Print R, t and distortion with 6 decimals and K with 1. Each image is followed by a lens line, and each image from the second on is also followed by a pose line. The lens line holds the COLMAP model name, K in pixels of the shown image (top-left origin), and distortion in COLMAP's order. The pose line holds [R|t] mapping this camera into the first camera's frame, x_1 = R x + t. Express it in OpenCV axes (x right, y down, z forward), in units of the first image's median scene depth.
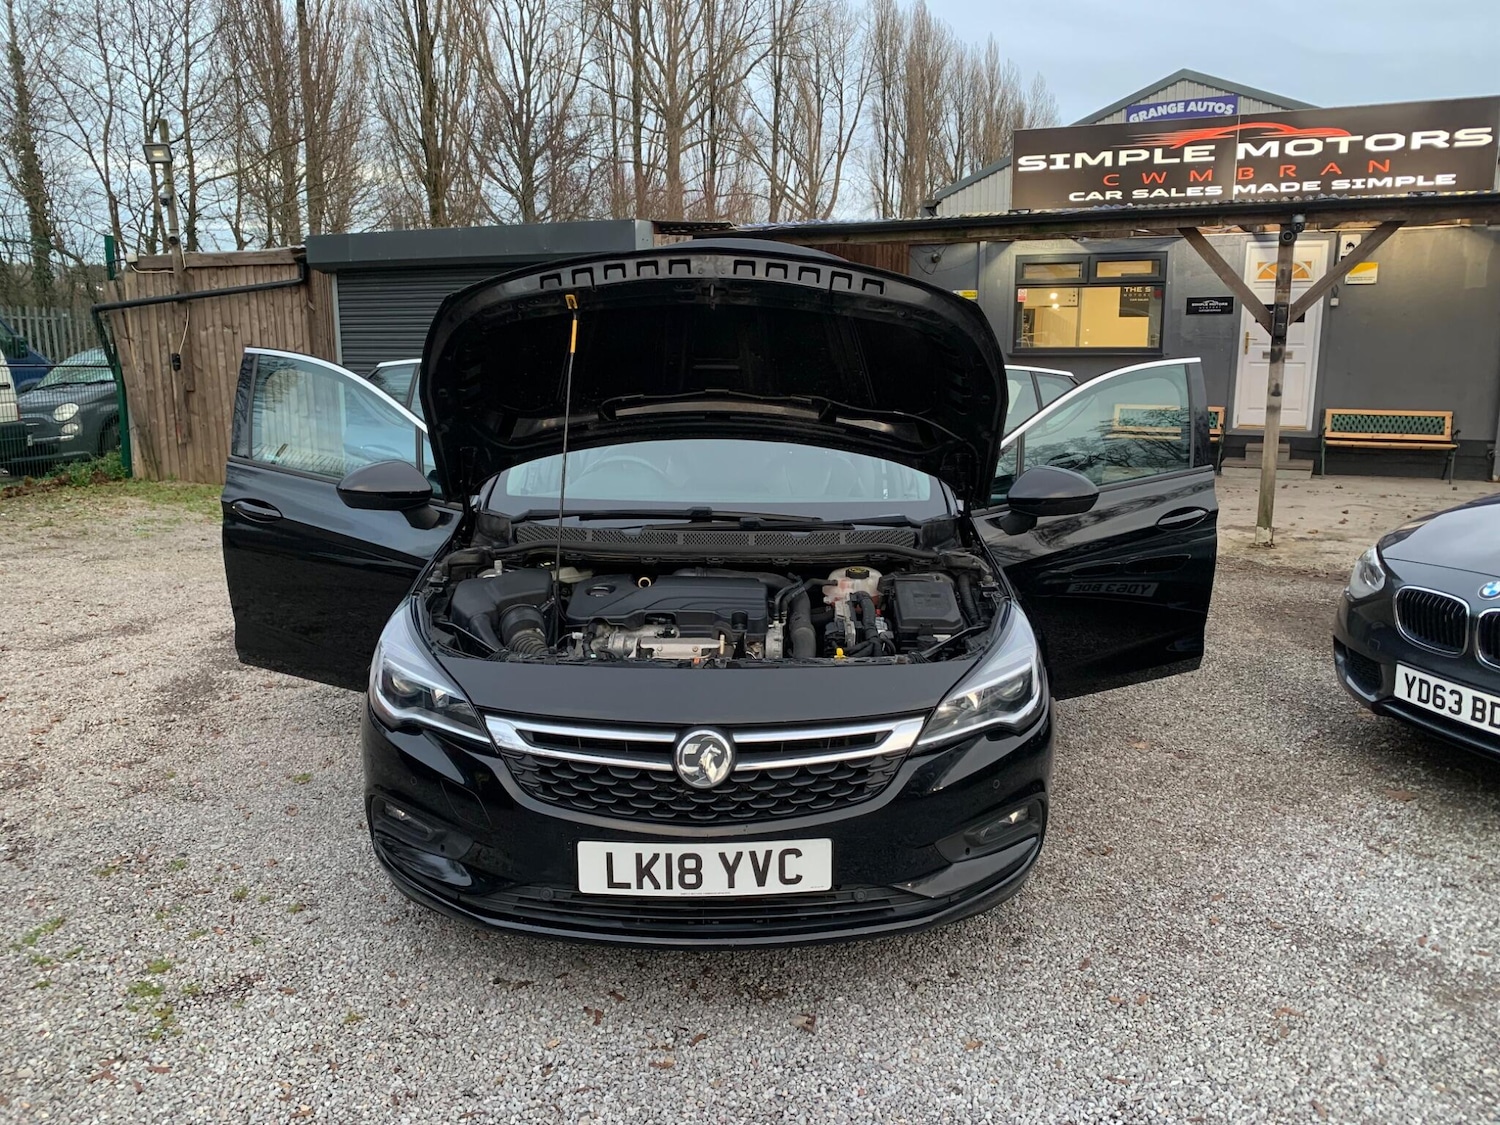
lens RADIAL K [[1138.5, 0, 762.7], [0, 1138.5, 554.8], [0, 0, 1]] dist [0.008941, -0.006534]
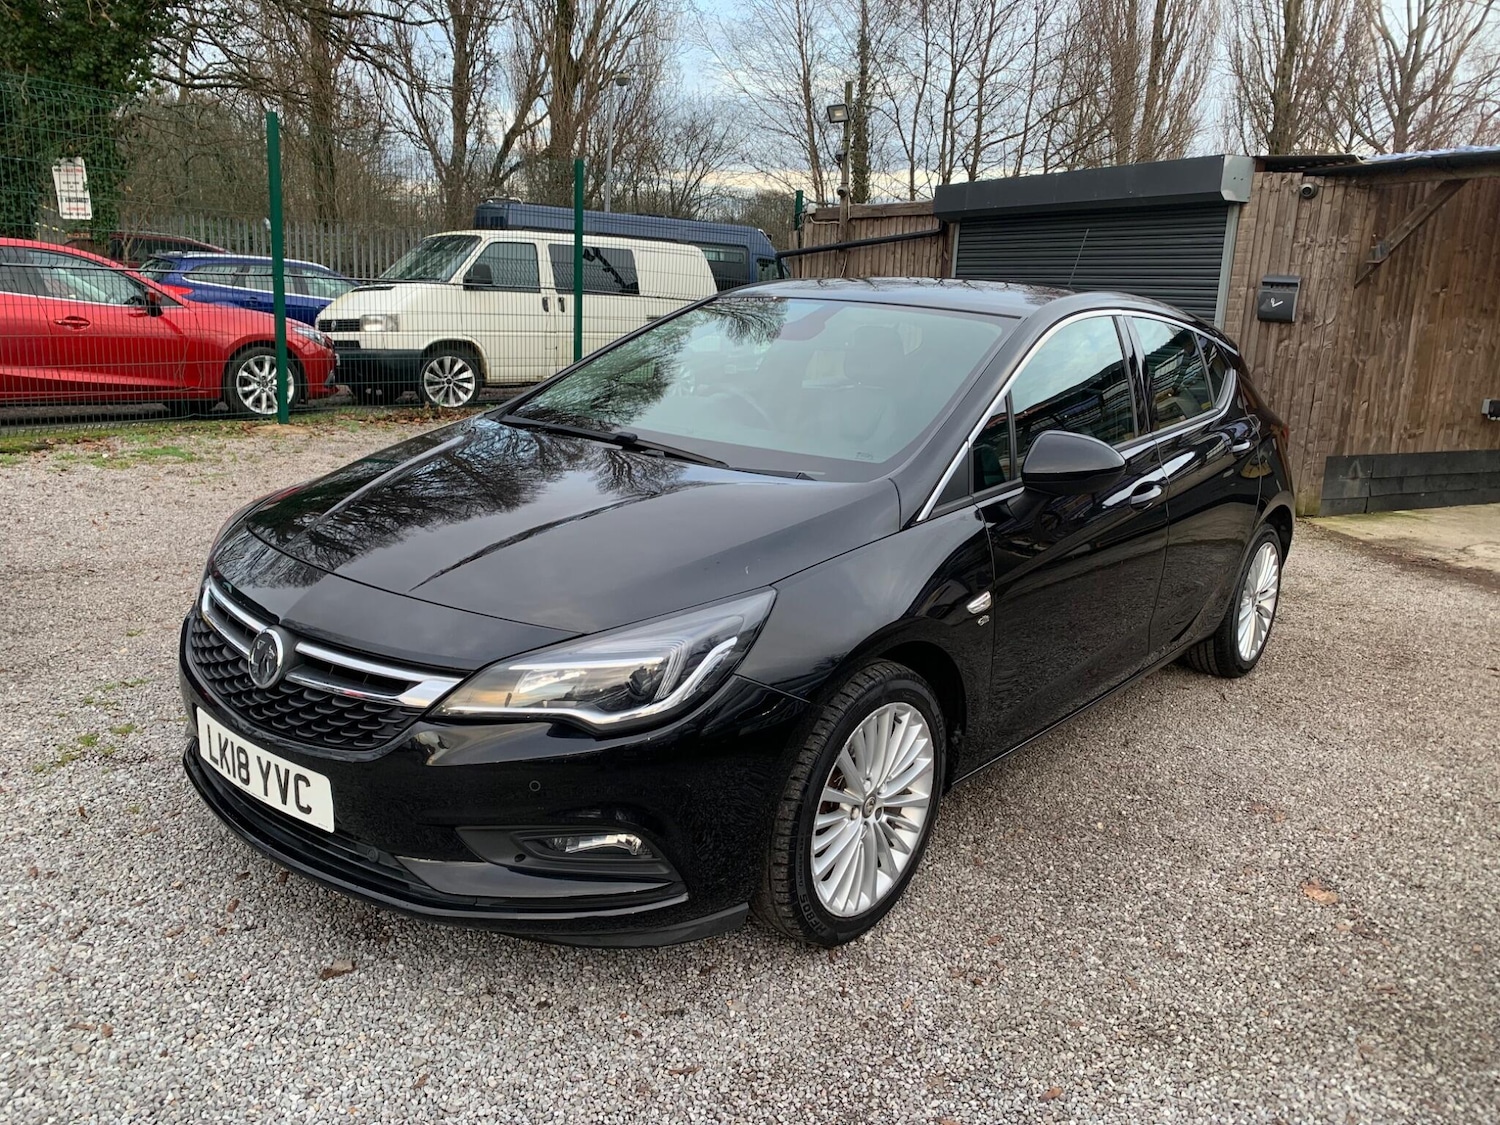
lens RADIAL K [[1138.5, 0, 770.2], [0, 1138.5, 562.4], [0, 0, 1]] dist [0.008941, -0.006534]
pose [[0.765906, 0.183366, -0.616251, 0.637298], [-0.163507, 0.982508, 0.089132, -0.041588], [0.621815, 0.032495, 0.782490, 0.378853]]
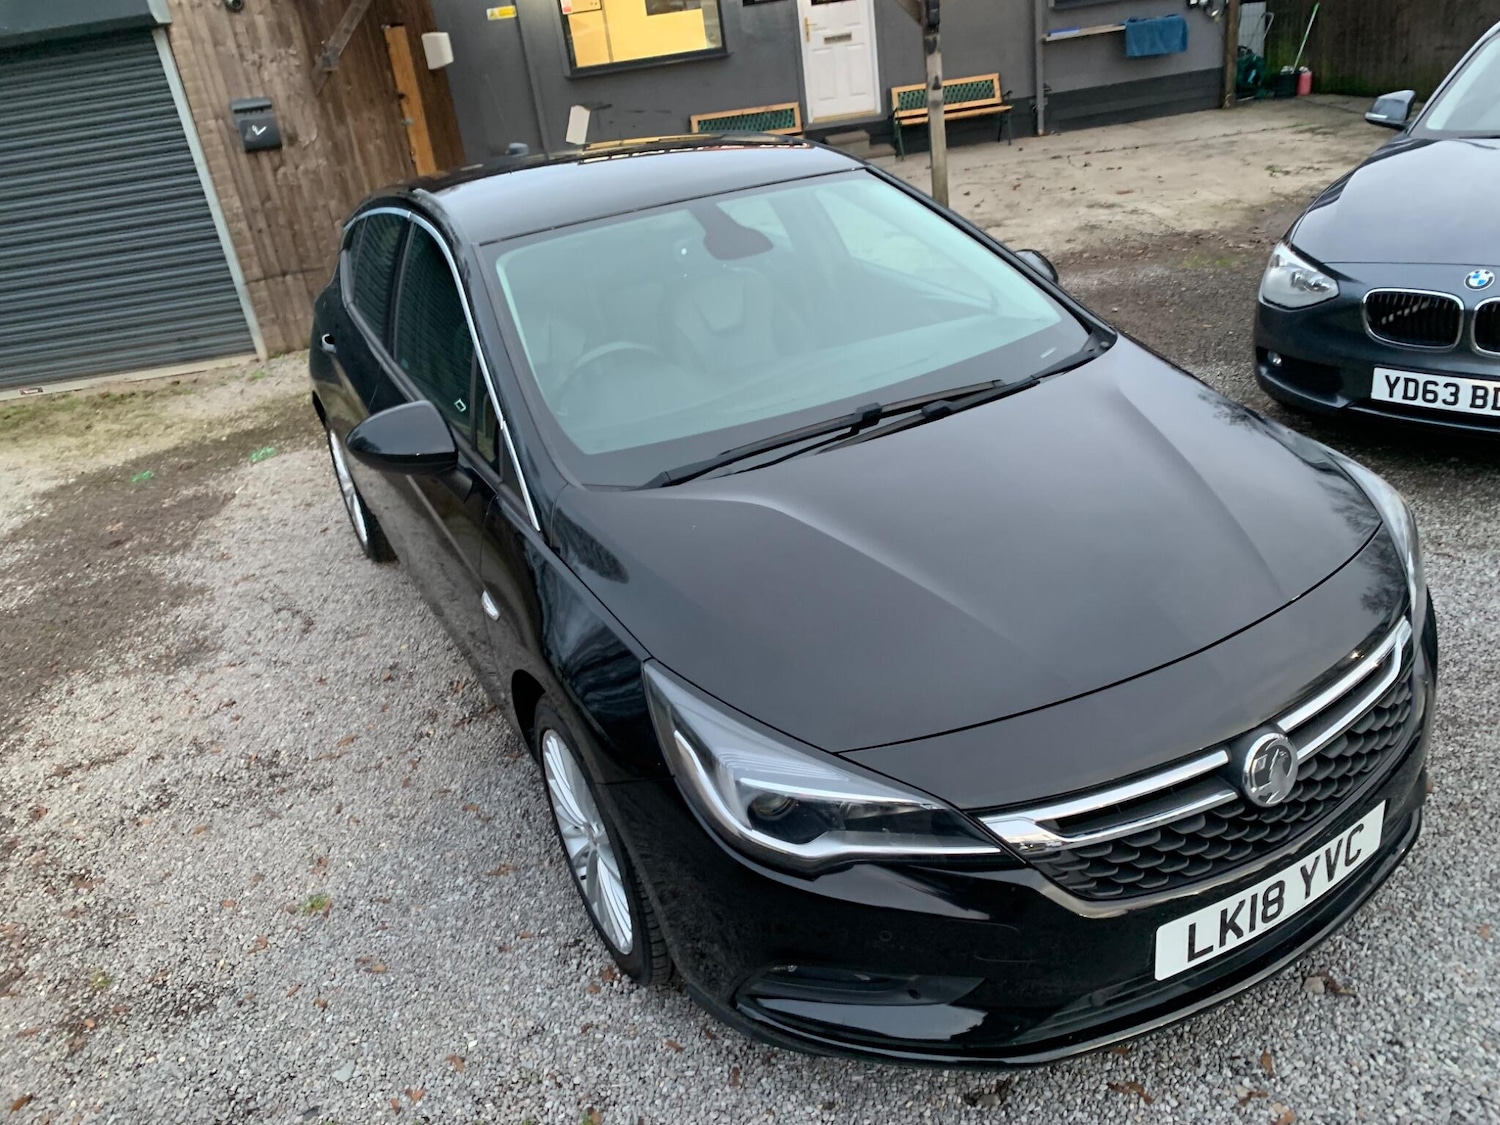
lens RADIAL K [[1138.5, 0, 741.9], [0, 1138.5, 551.7], [0, 0, 1]] dist [0.008941, -0.006534]
pose [[0.882099, -0.302268, 0.361297, -0.445984], [0.211009, 0.939271, 0.270638, -0.178779], [-0.421161, -0.162492, 0.892311, 0.365706]]
